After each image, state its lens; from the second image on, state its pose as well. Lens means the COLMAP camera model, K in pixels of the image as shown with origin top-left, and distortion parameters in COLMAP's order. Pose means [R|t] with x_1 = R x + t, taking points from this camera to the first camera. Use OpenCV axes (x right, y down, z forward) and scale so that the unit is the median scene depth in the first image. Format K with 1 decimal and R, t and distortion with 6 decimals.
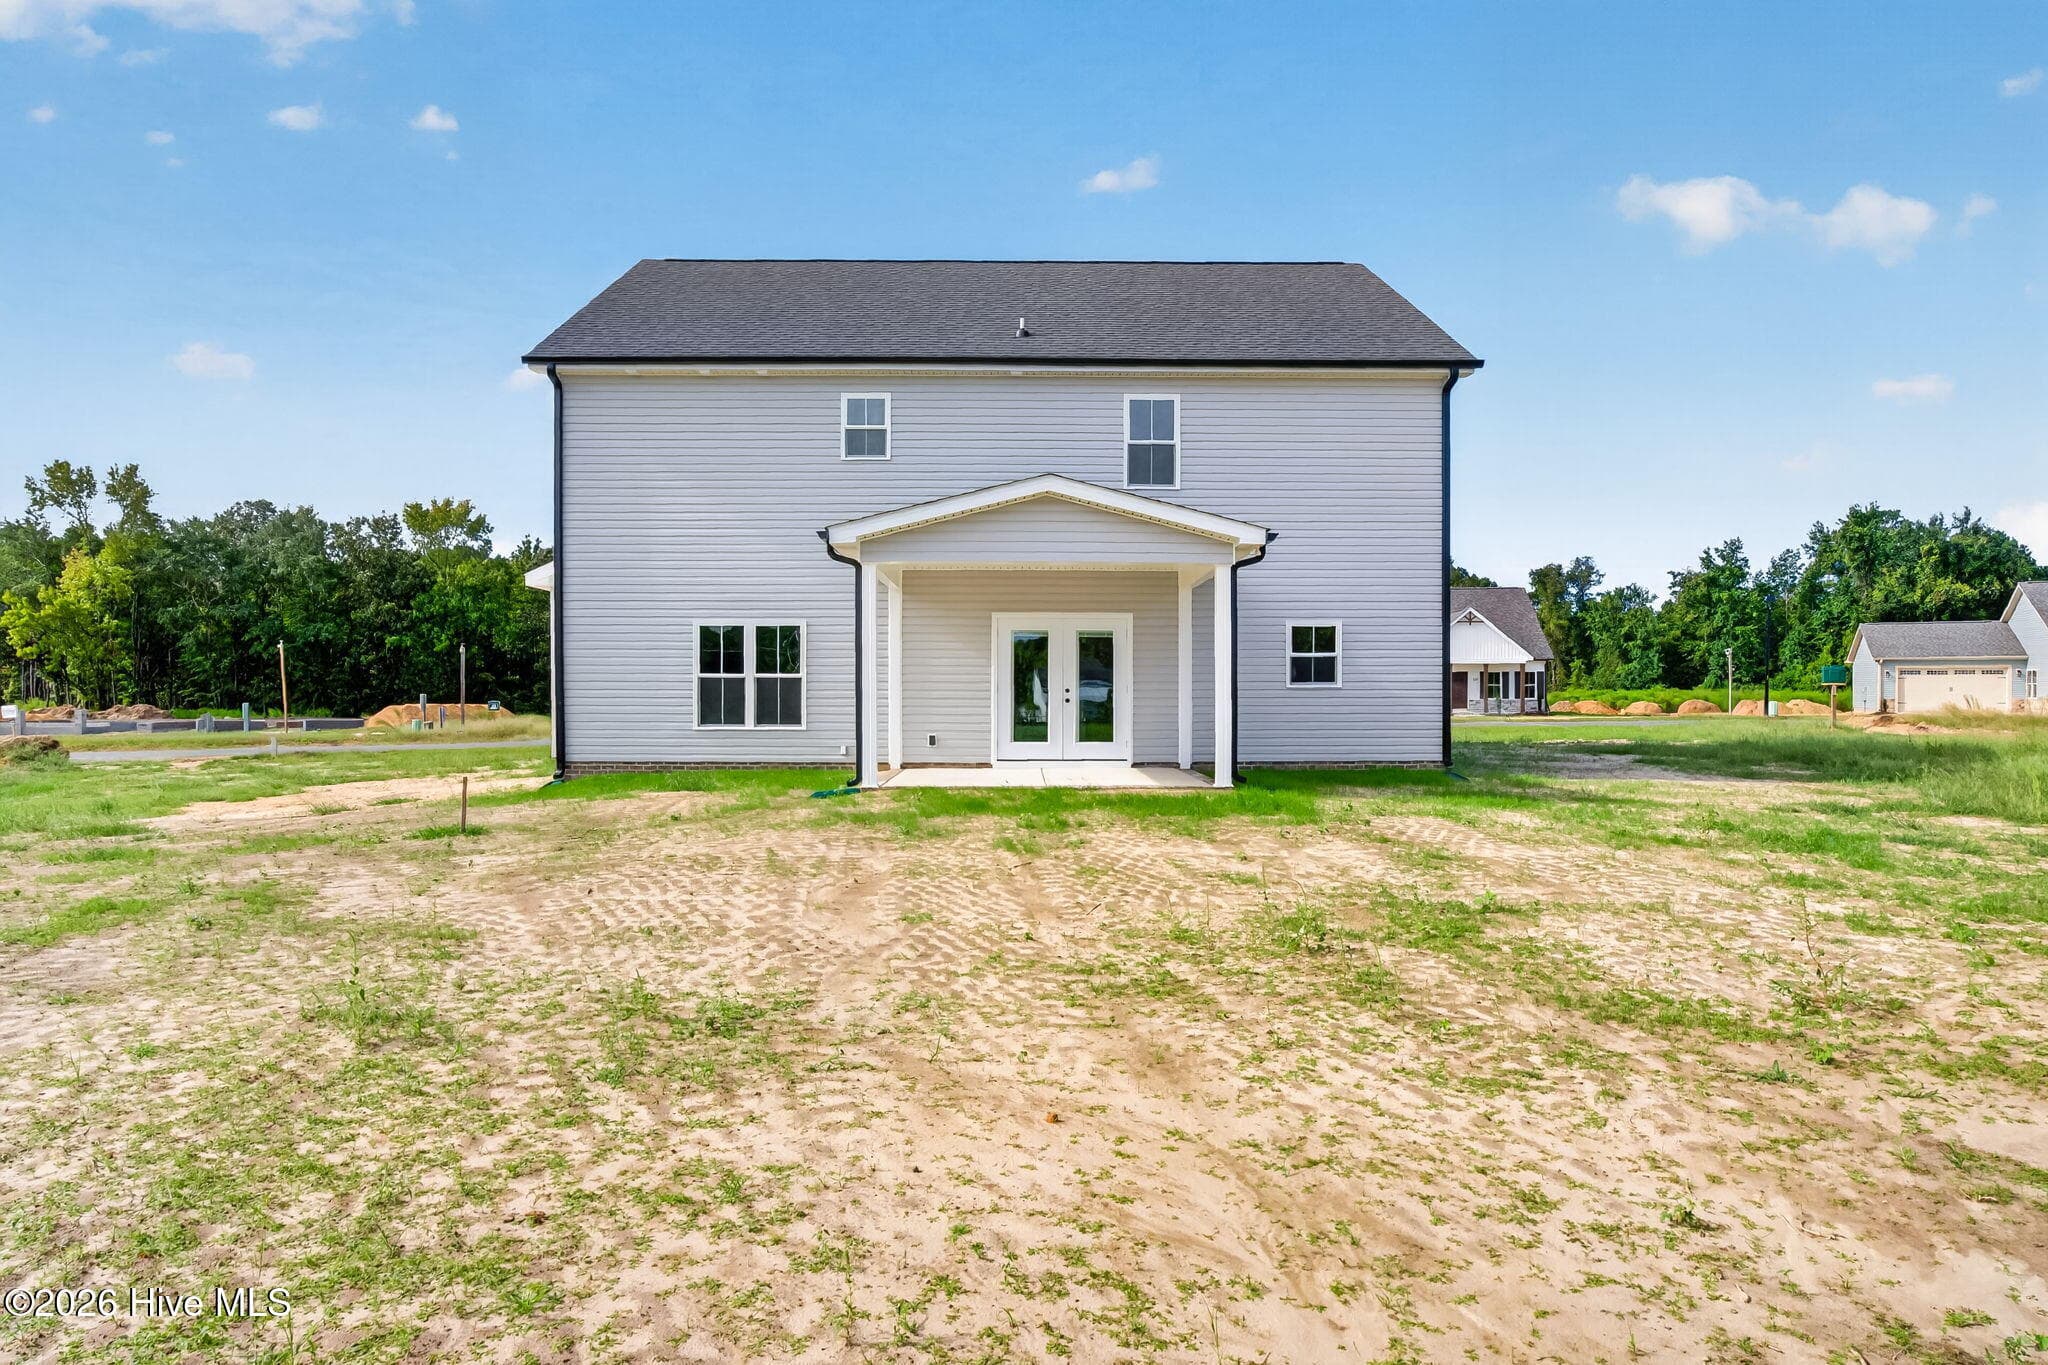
lens RADIAL K [[1243.5, 0, 1035.5], [0, 1243.5, 684.1], [0, 0, 1]] dist [0.002429, 0.006894]
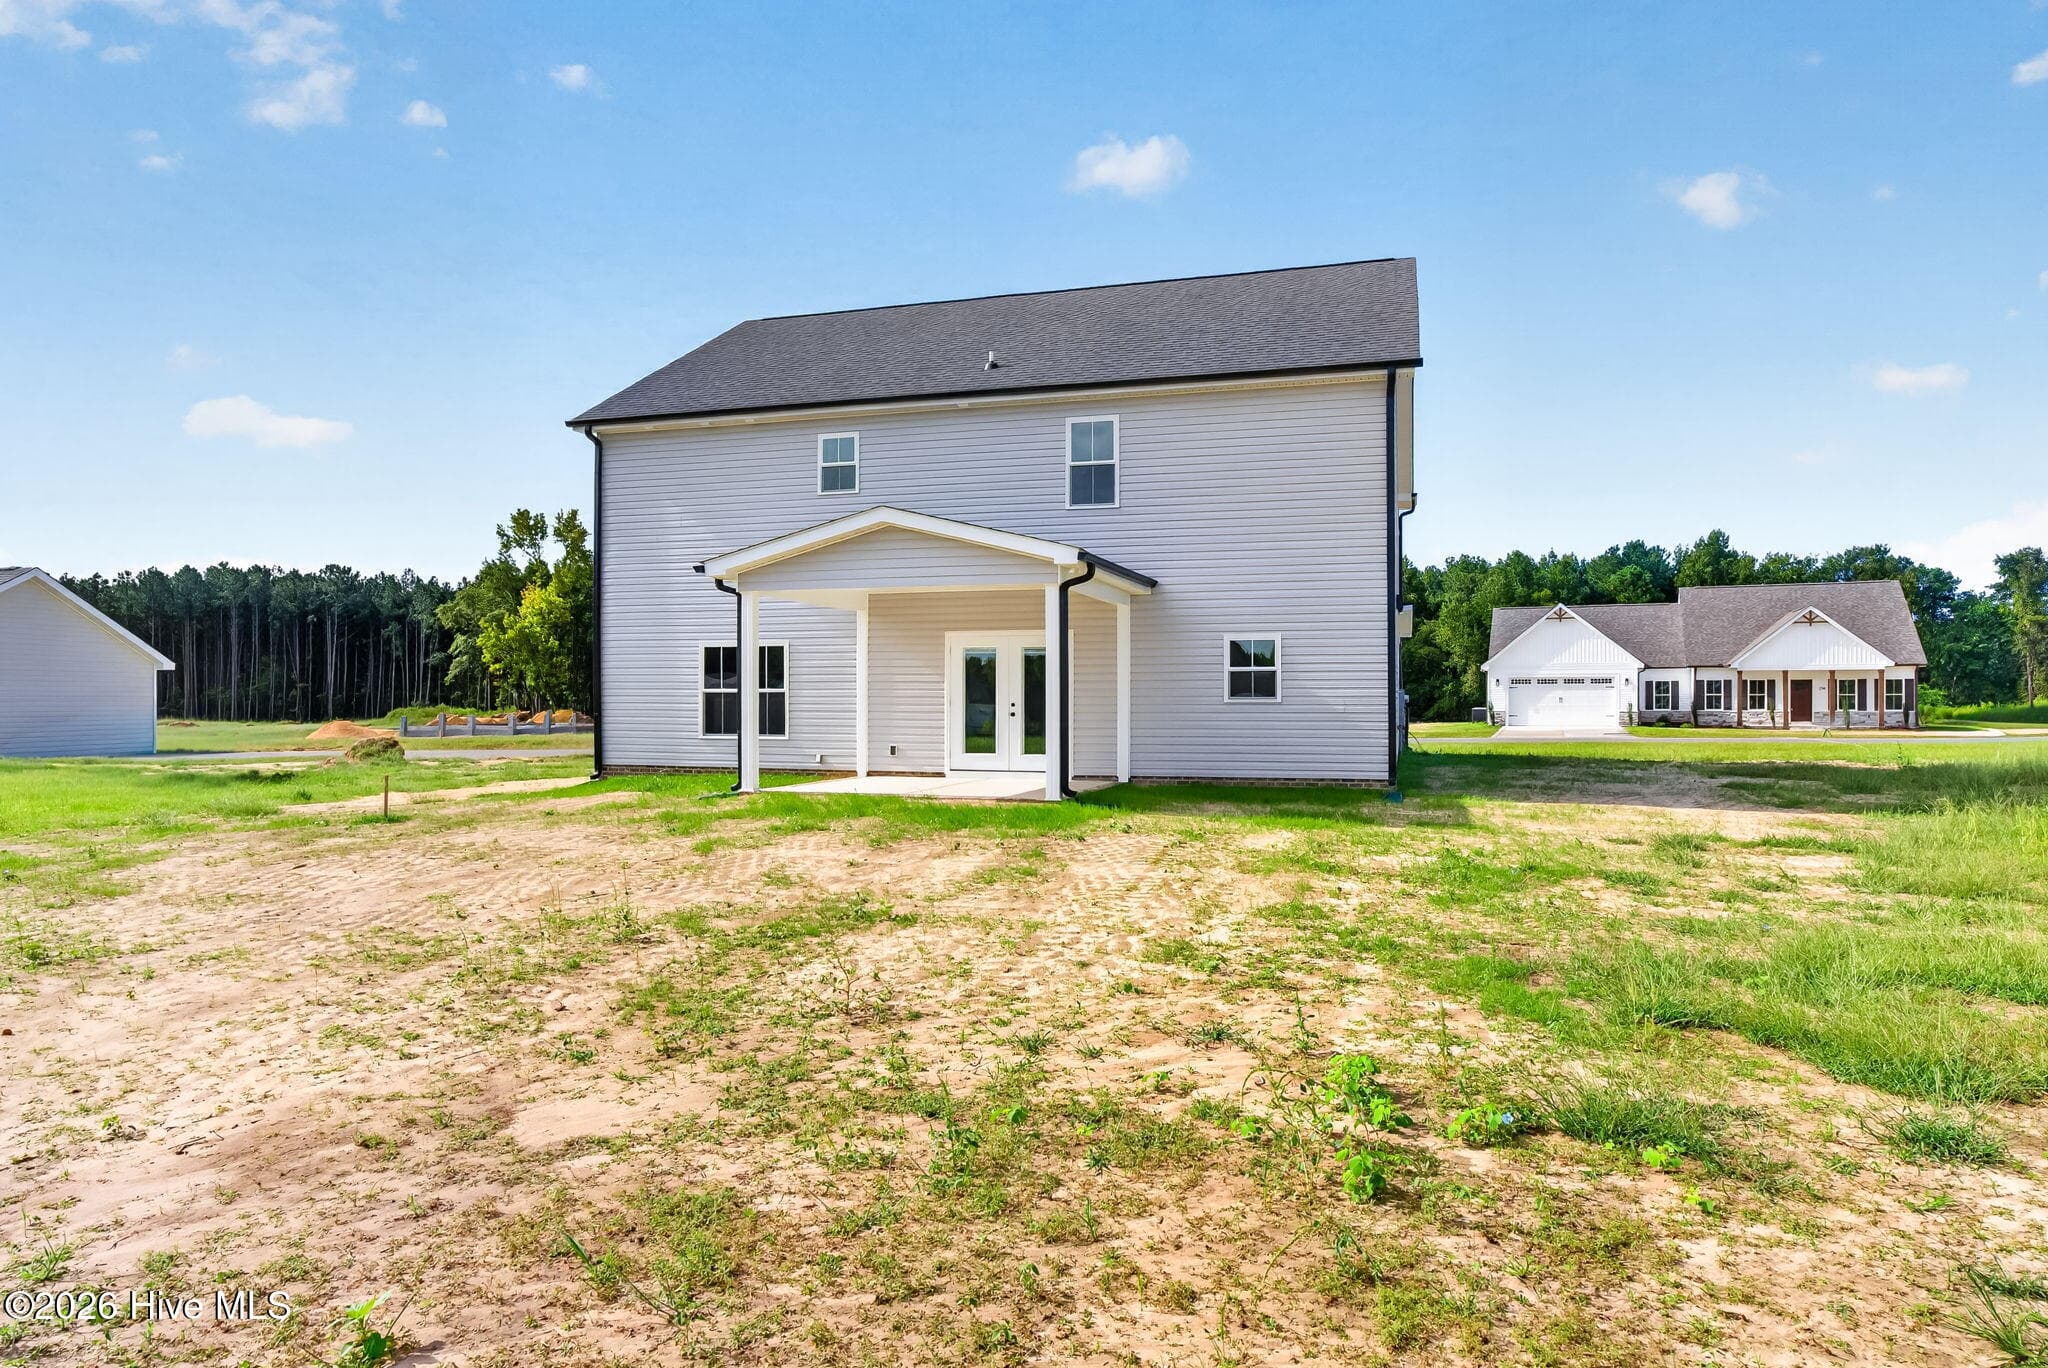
lens RADIAL K [[1243.5, 0, 1033.8], [0, 1243.5, 680.1], [0, 0, 1]] dist [0.002429, 0.006894]
pose [[0.952291, -0.003930, -0.305166, 0.360794], [0.000891, 0.999949, -0.010098, -0.005031], [0.305190, 0.009344, 0.952246, 0.009301]]
